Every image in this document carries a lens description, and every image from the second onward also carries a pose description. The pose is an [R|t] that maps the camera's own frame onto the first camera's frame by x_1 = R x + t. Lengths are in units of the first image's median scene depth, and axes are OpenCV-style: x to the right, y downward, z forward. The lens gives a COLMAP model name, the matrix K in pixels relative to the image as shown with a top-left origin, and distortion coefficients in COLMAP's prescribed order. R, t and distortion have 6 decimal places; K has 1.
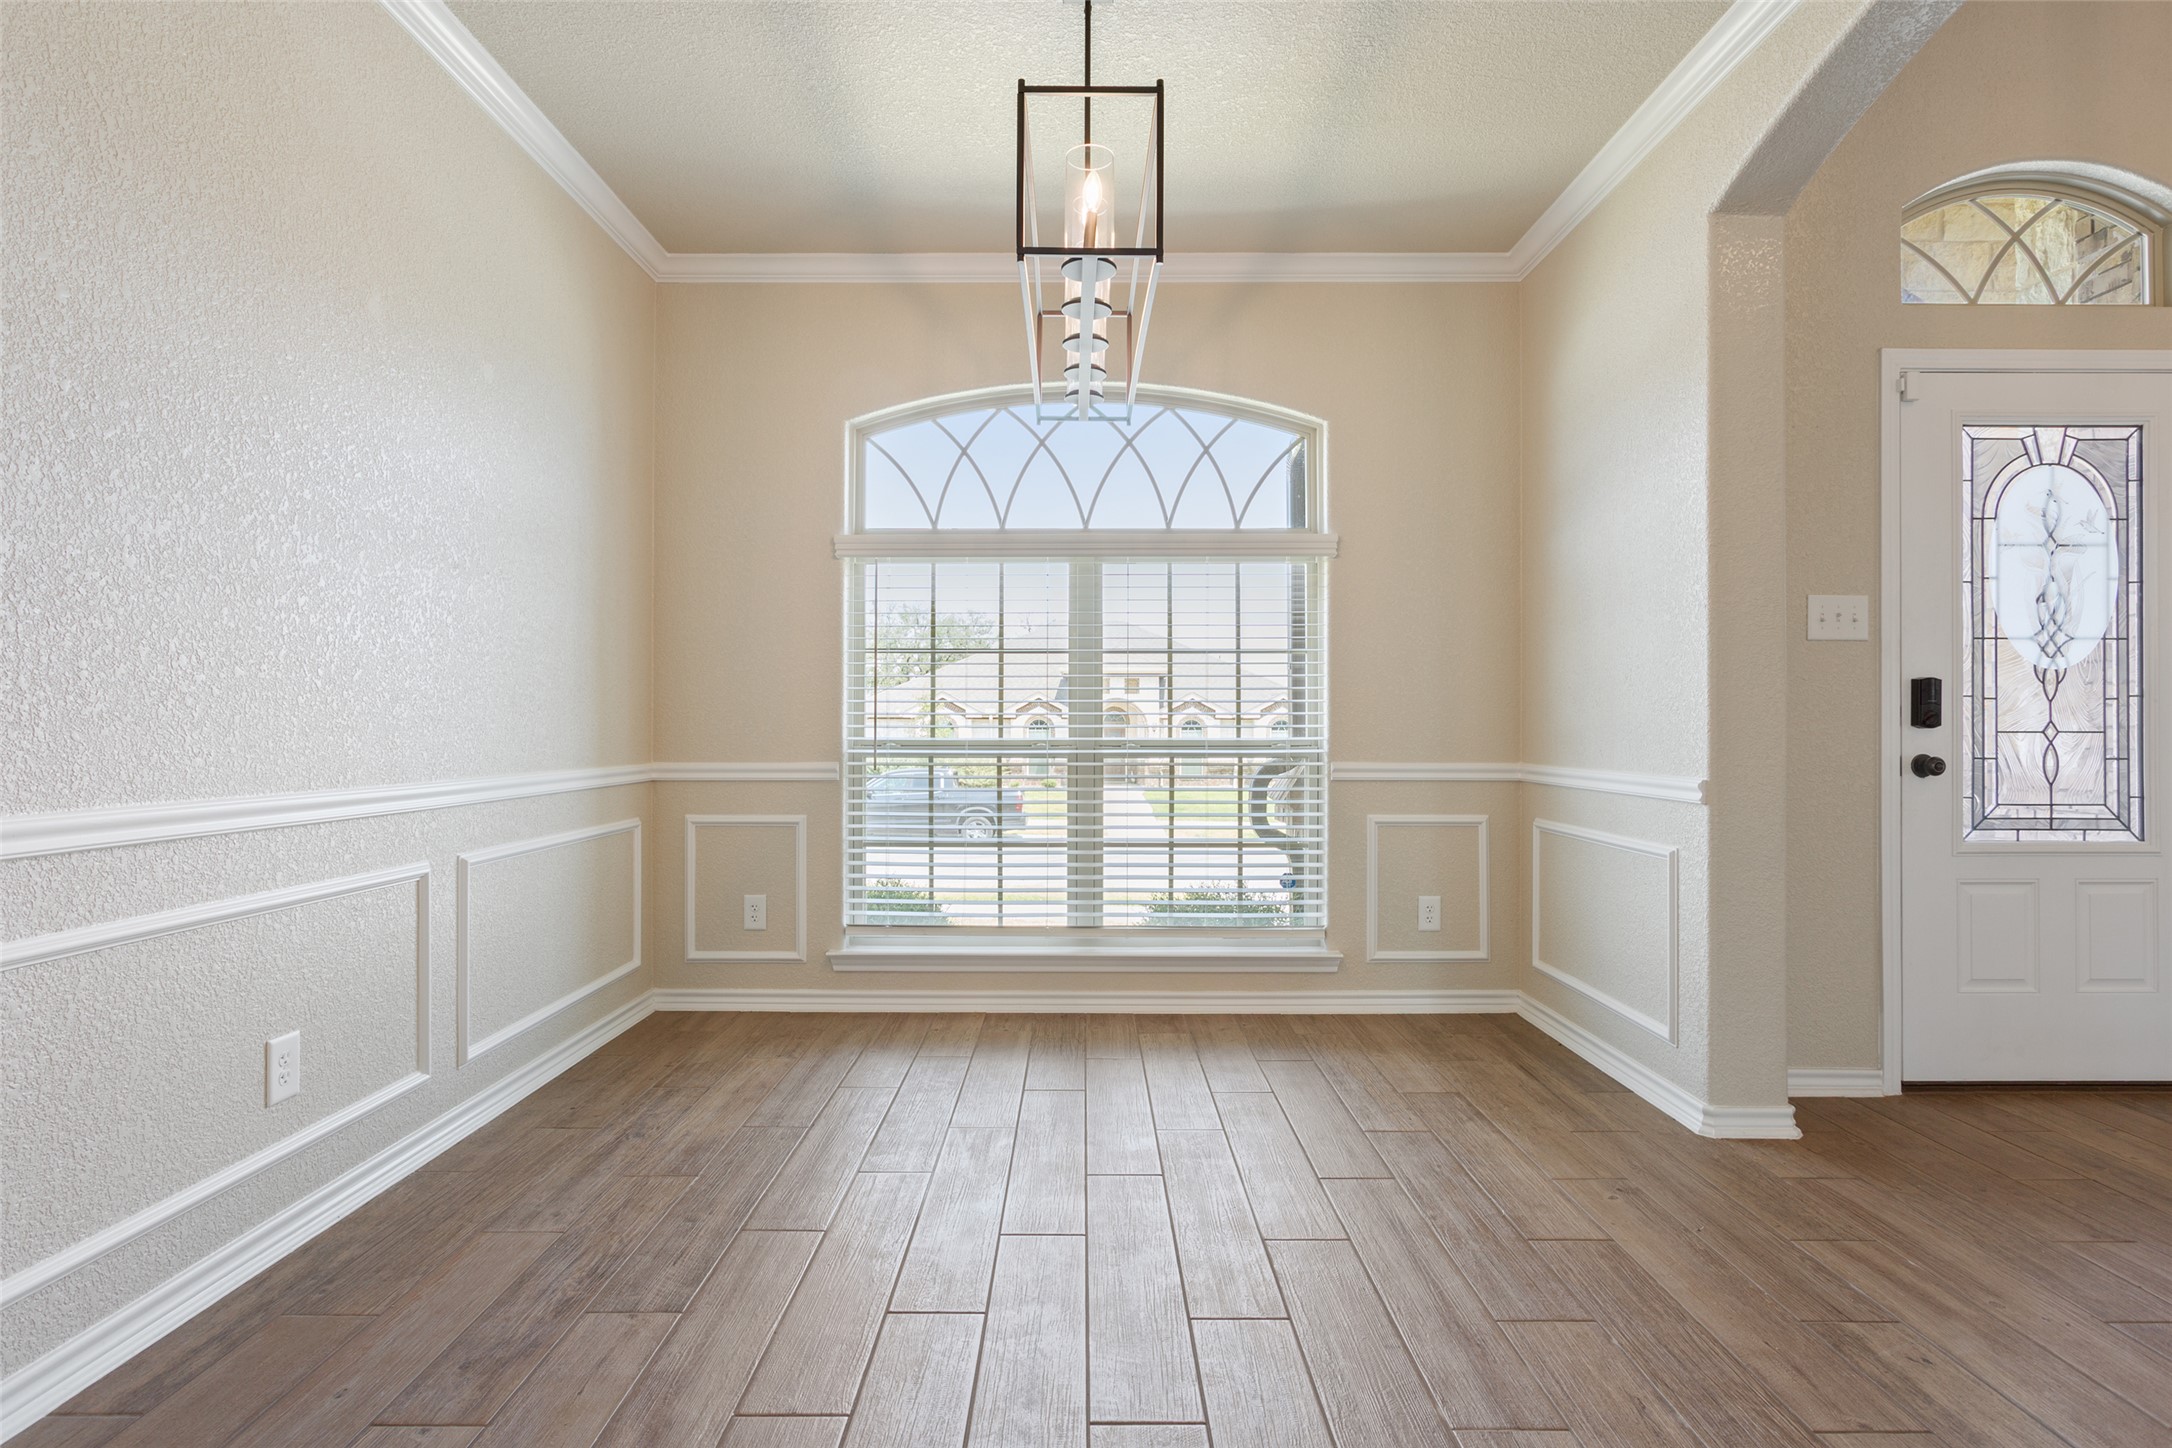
lens RADIAL K [[1135.5, 0, 1086.0], [0, 1135.5, 724.0], [0, 0, 1]] dist [-0.016042, 0.000763]
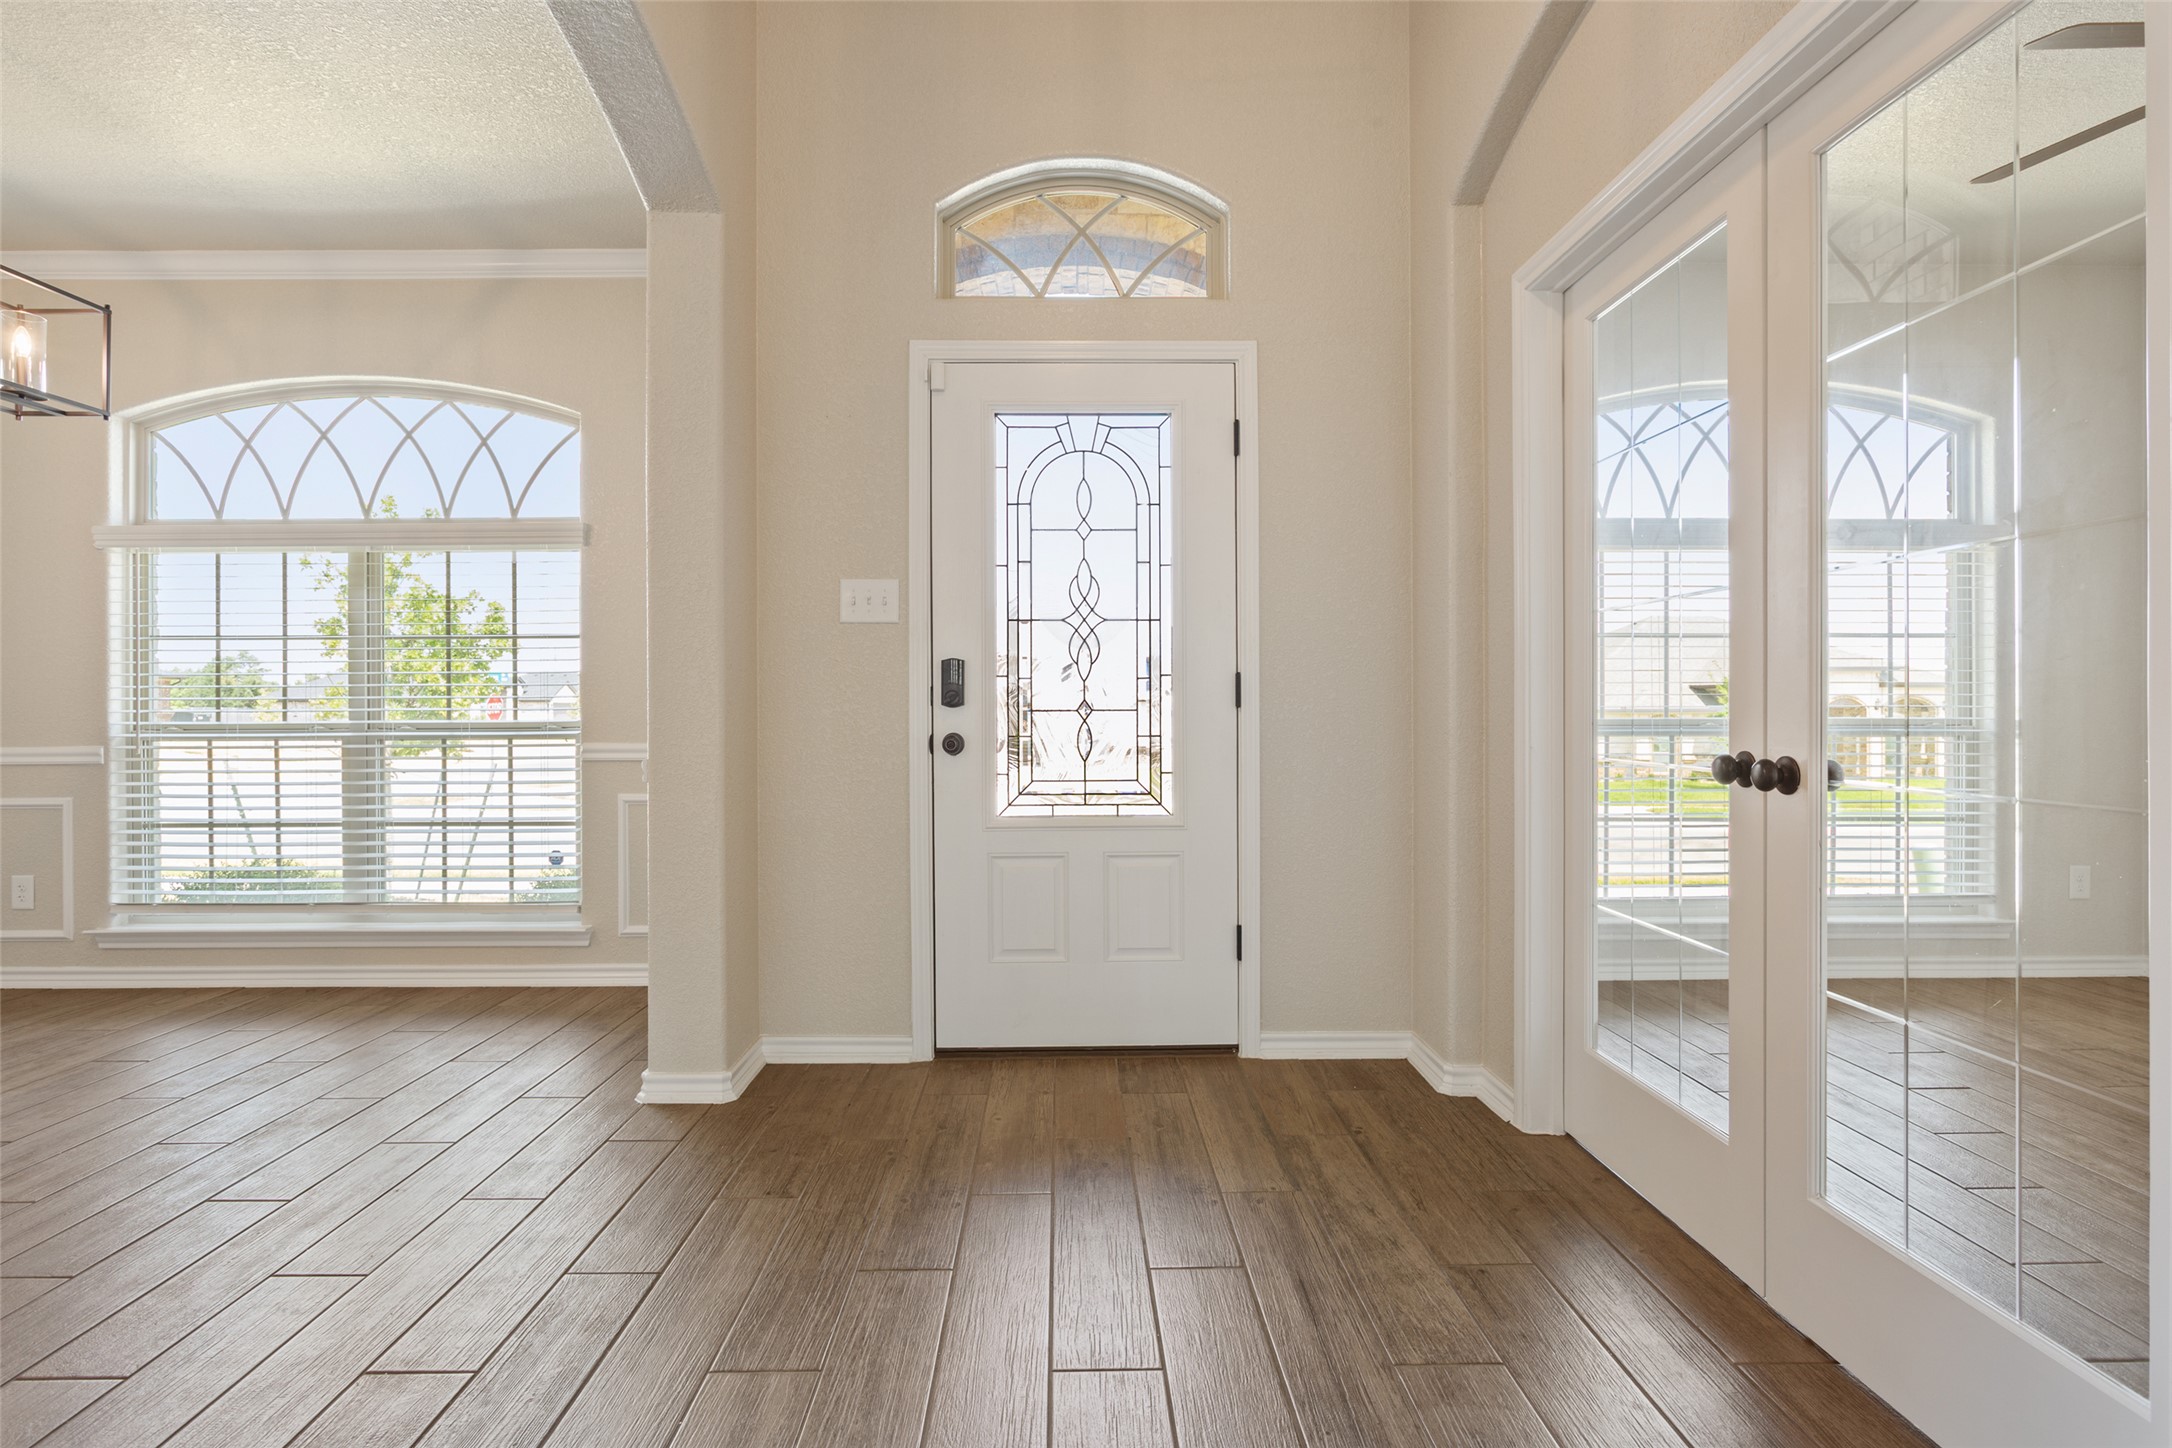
lens RADIAL K [[1088.0, 0, 1080.5], [0, 1088.0, 712.1], [0, 0, 1]] dist [-0.016547, 0.000866]
pose [[0.999554, -0.006562, 0.029141, 0.644186], [0.006338, 0.999950, 0.007785, 0.000674], [-0.029191, -0.007597, 0.999545, -0.002676]]
